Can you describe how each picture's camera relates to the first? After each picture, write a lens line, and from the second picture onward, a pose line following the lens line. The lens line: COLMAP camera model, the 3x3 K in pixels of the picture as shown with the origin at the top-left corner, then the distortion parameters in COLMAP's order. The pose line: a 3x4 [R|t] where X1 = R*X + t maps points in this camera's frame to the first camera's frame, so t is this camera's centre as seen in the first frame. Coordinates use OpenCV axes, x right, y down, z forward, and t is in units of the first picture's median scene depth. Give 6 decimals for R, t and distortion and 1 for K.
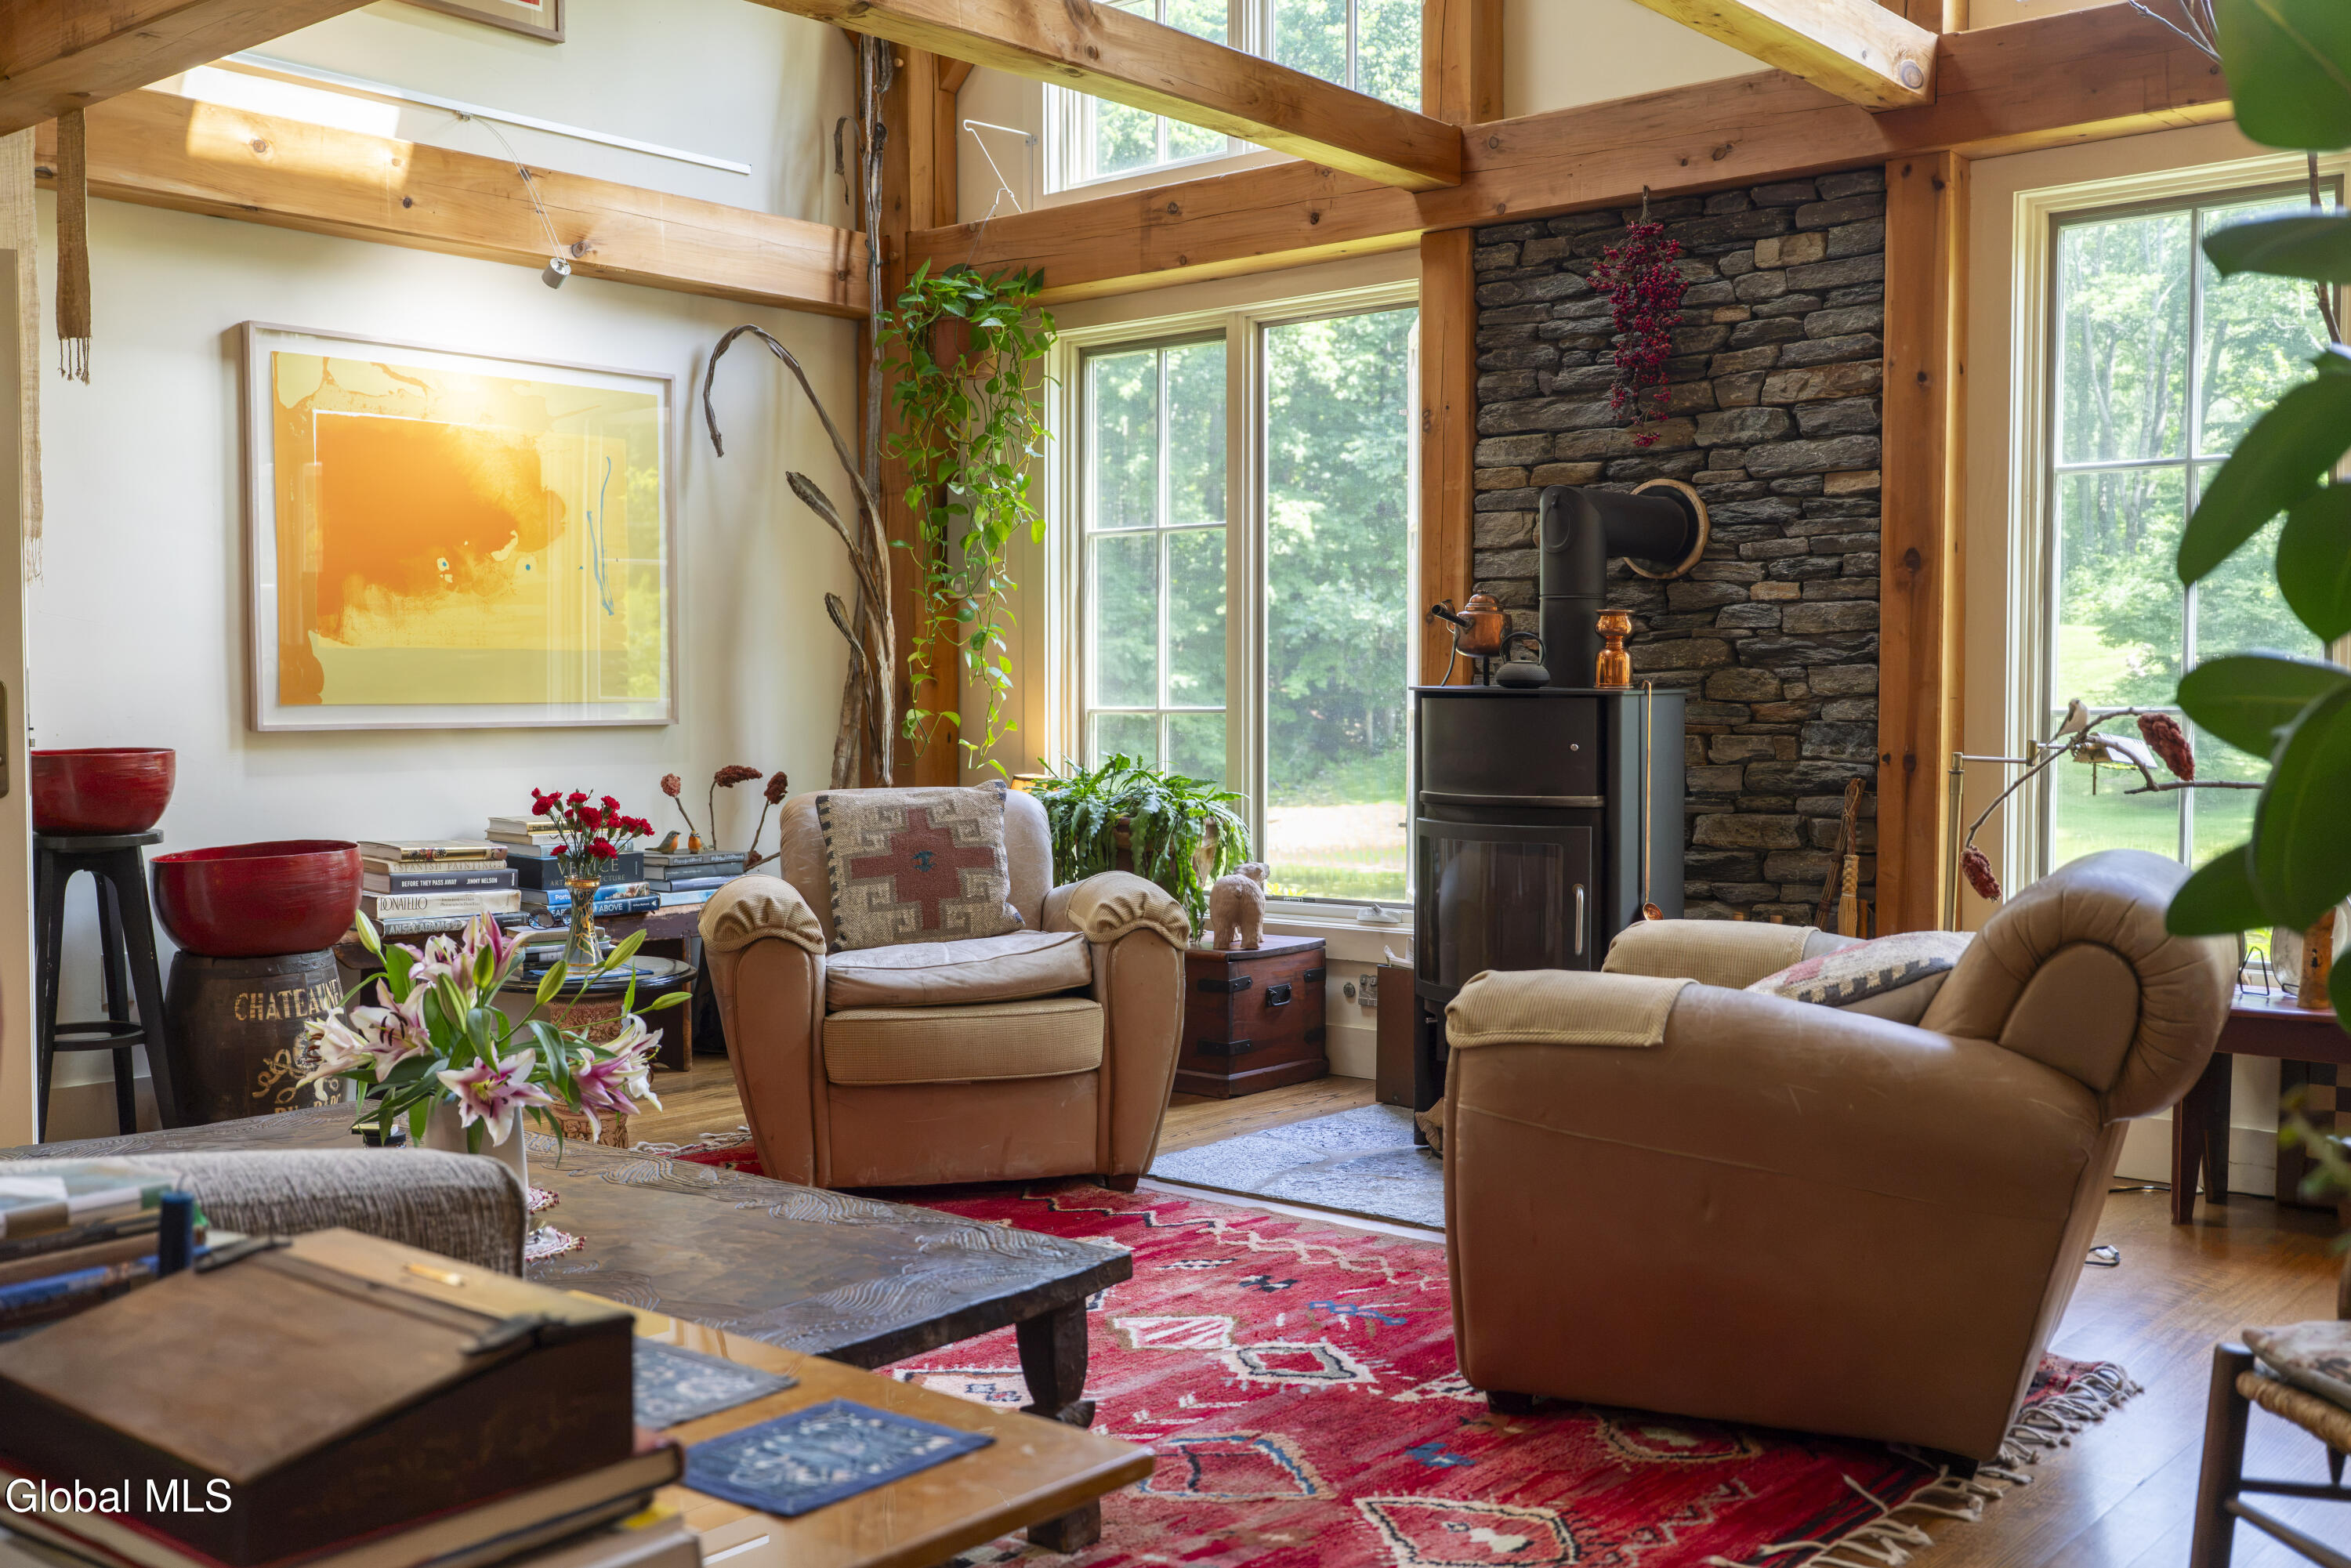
lens RADIAL K [[2295.1, 0, 1175.5], [0, 2295.1, 784.0], [0, 0, 1]] dist [0.002561, -0.002159]
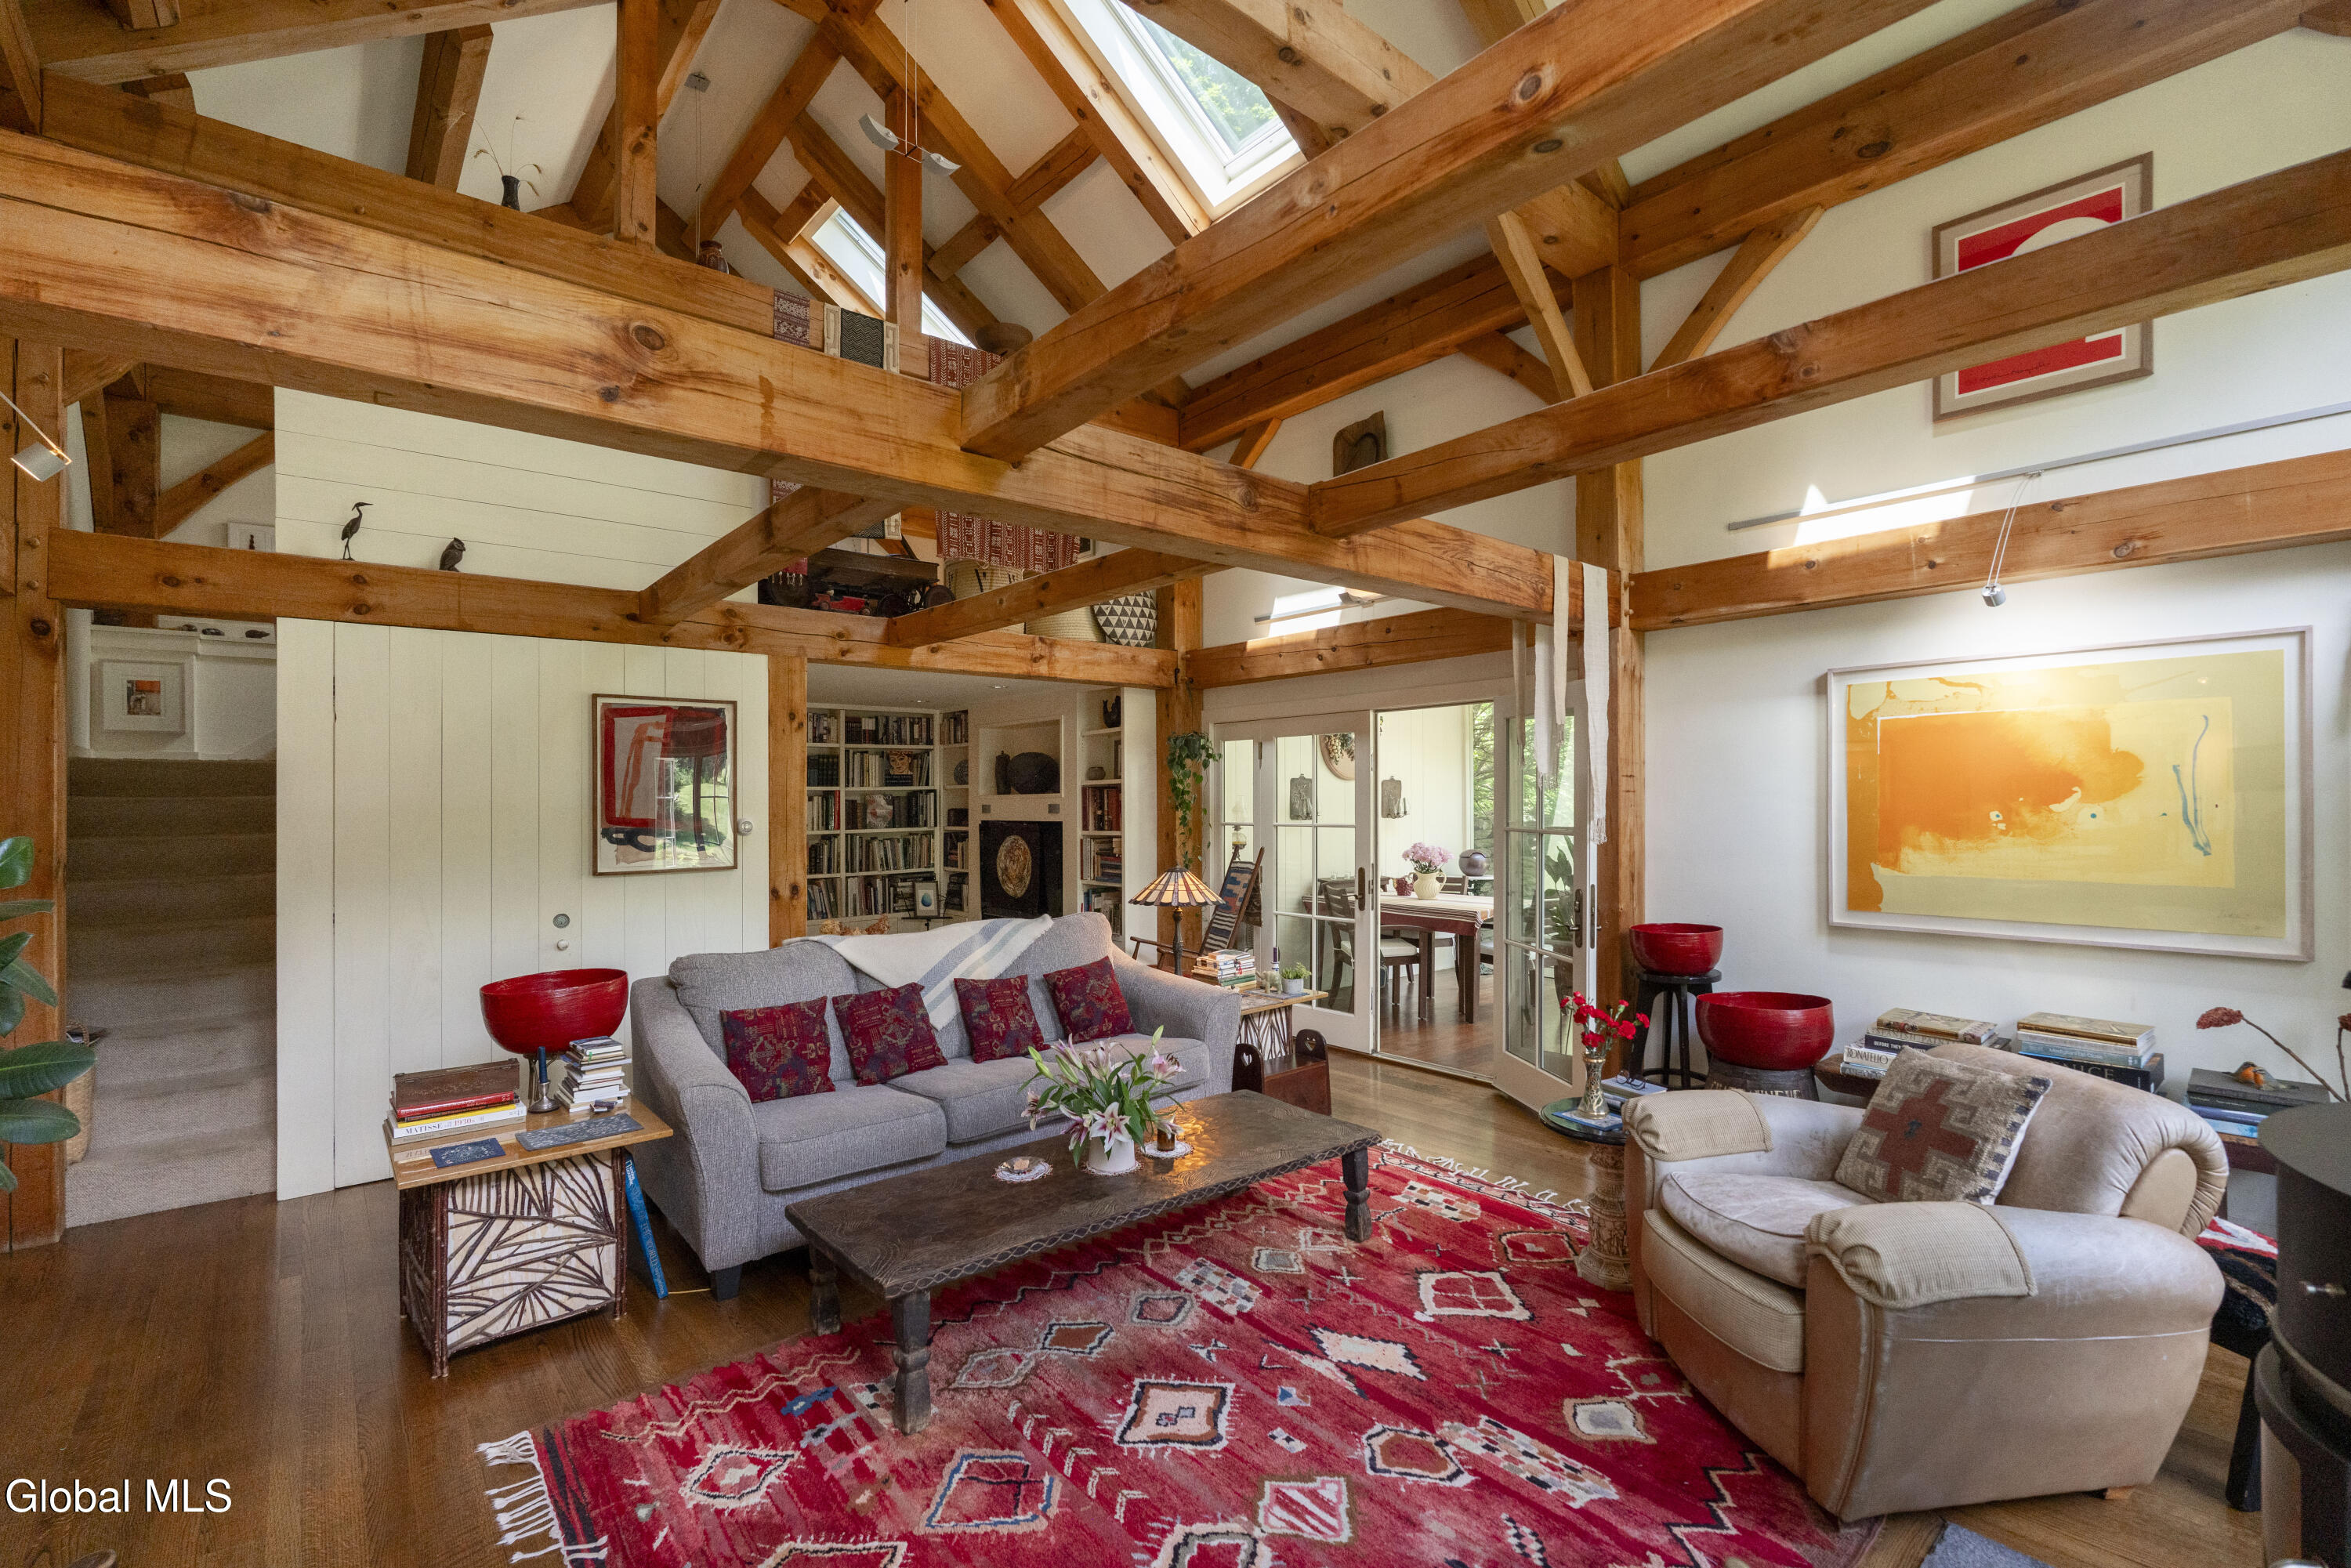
lens RADIAL K [[1038.5, 0, 1175.5], [0, 1038.5, 784.0], [0, 0, 1]] dist [-0.011436, -0.000161]
pose [[-0.169592, -0.008661, -0.985476, 0.372552], [-0.031504, 0.999498, -0.003363, -0.101017], [0.985011, 0.030476, -0.169780, 0.652265]]
